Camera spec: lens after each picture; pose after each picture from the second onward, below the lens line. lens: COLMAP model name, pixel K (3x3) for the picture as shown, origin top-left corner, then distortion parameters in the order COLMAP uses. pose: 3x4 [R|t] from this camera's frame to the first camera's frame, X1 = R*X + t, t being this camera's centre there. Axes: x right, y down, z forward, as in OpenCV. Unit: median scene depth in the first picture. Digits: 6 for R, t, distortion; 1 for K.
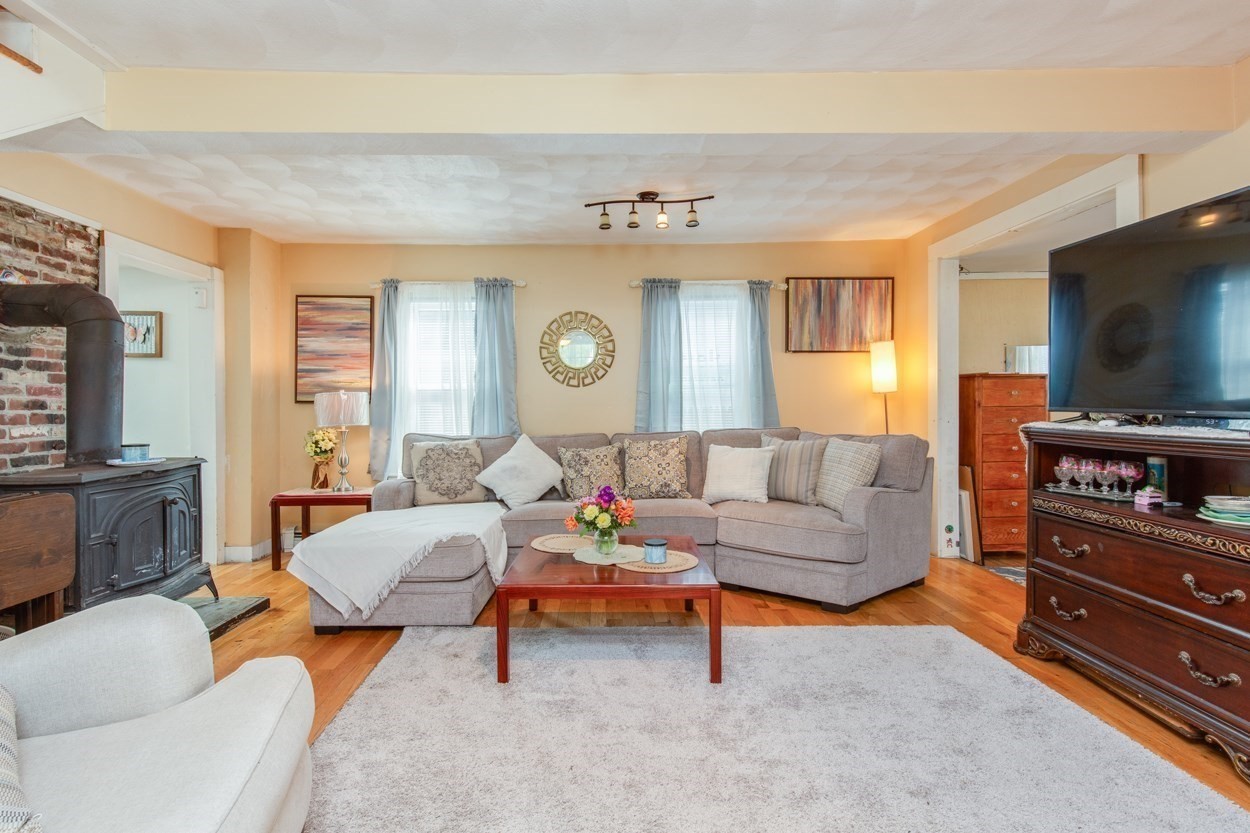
lens RADIAL K [[573.1, 0, 610.3], [0, 573.1, 412.0], [0, 0, 1]] dist [-0.000953, -0.000386]
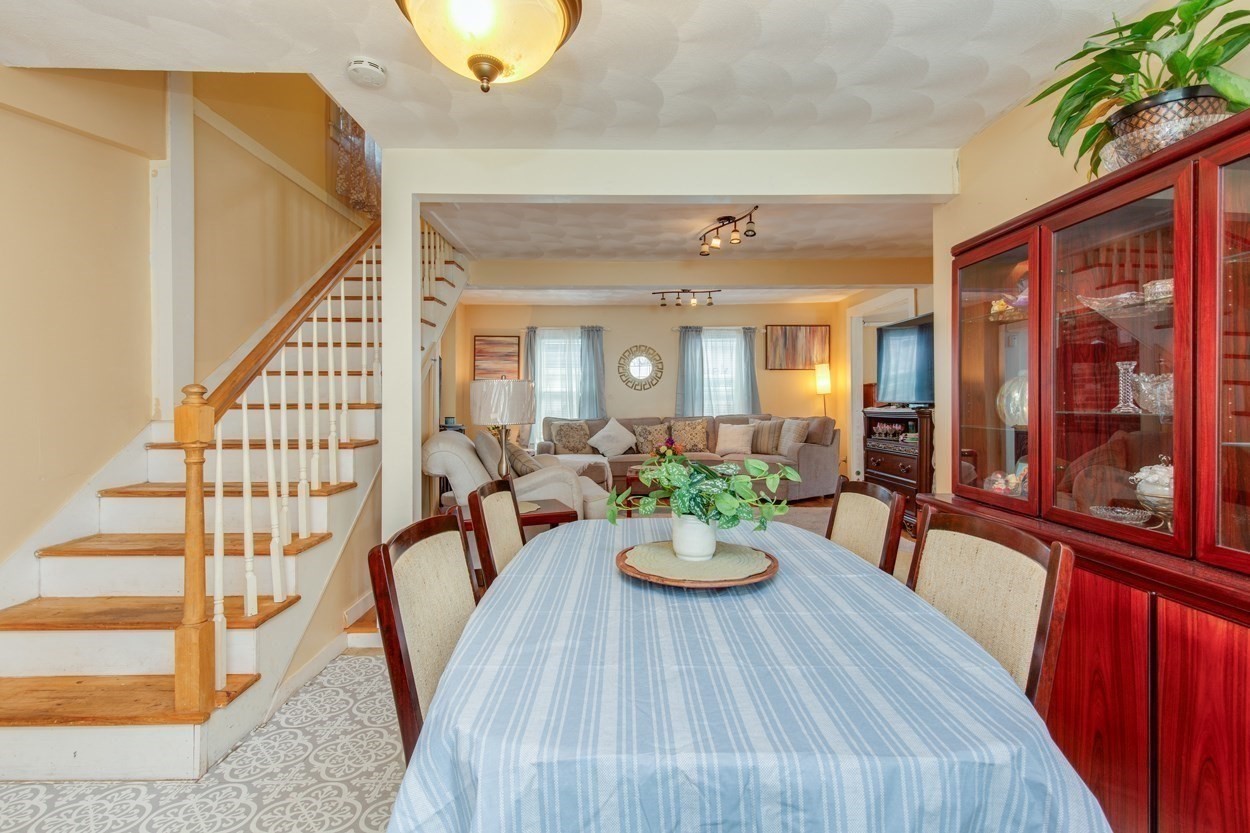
lens RADIAL K [[568.8, 0, 628.9], [0, 568.8, 409.1], [0, 0, 1]] dist [-0.000920, -0.000031]
pose [[0.999986, 0.001643, 0.005063, -0.108746], [-0.001598, 0.999961, -0.008731, 0.027420], [-0.005077, 0.008723, 0.999949, -0.711453]]
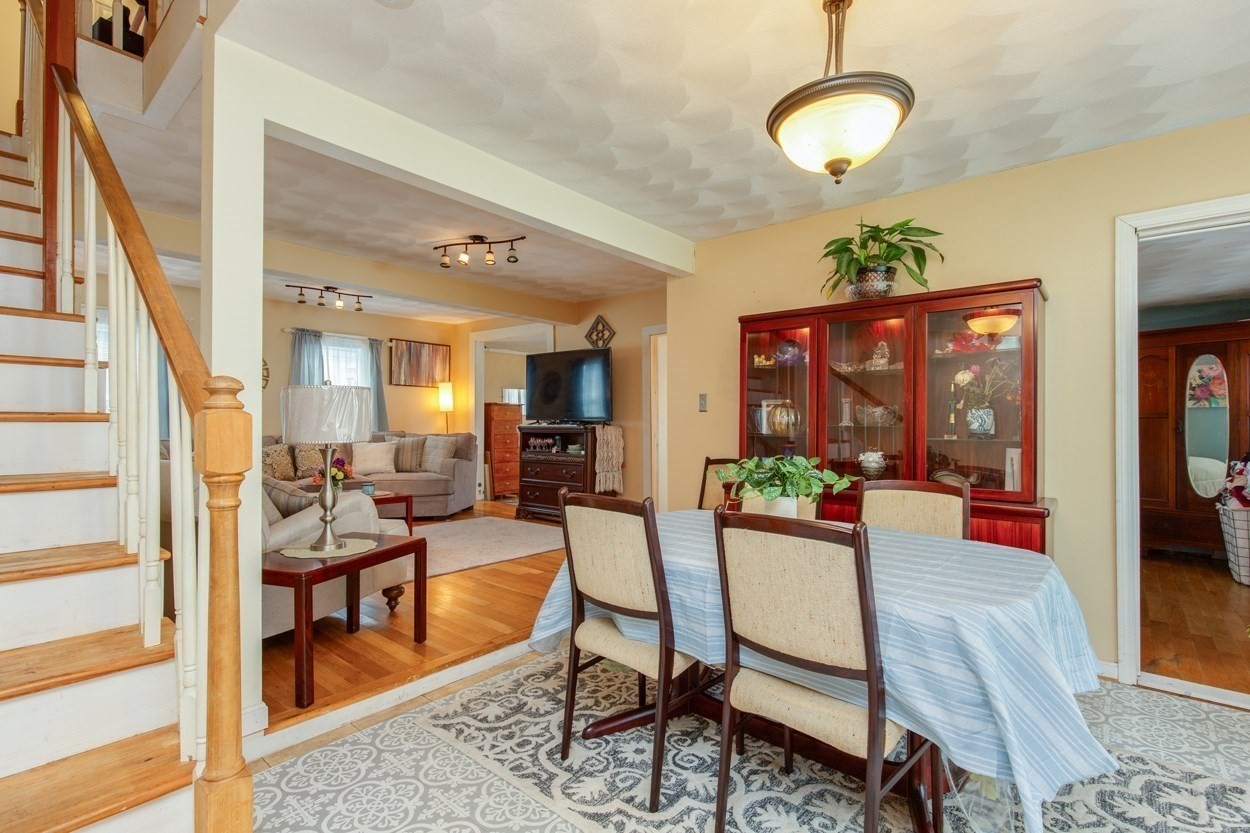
lens RADIAL K [[568.7, 0, 627.9], [0, 568.7, 423.6], [0, 0, 1]] dist [0.001028, -0.000022]
pose [[0.649837, 0.007122, 0.760041, -0.509773], [0.005141, 0.999892, -0.013766, 0.031494], [-0.760057, 0.012853, 0.649730, -0.580876]]
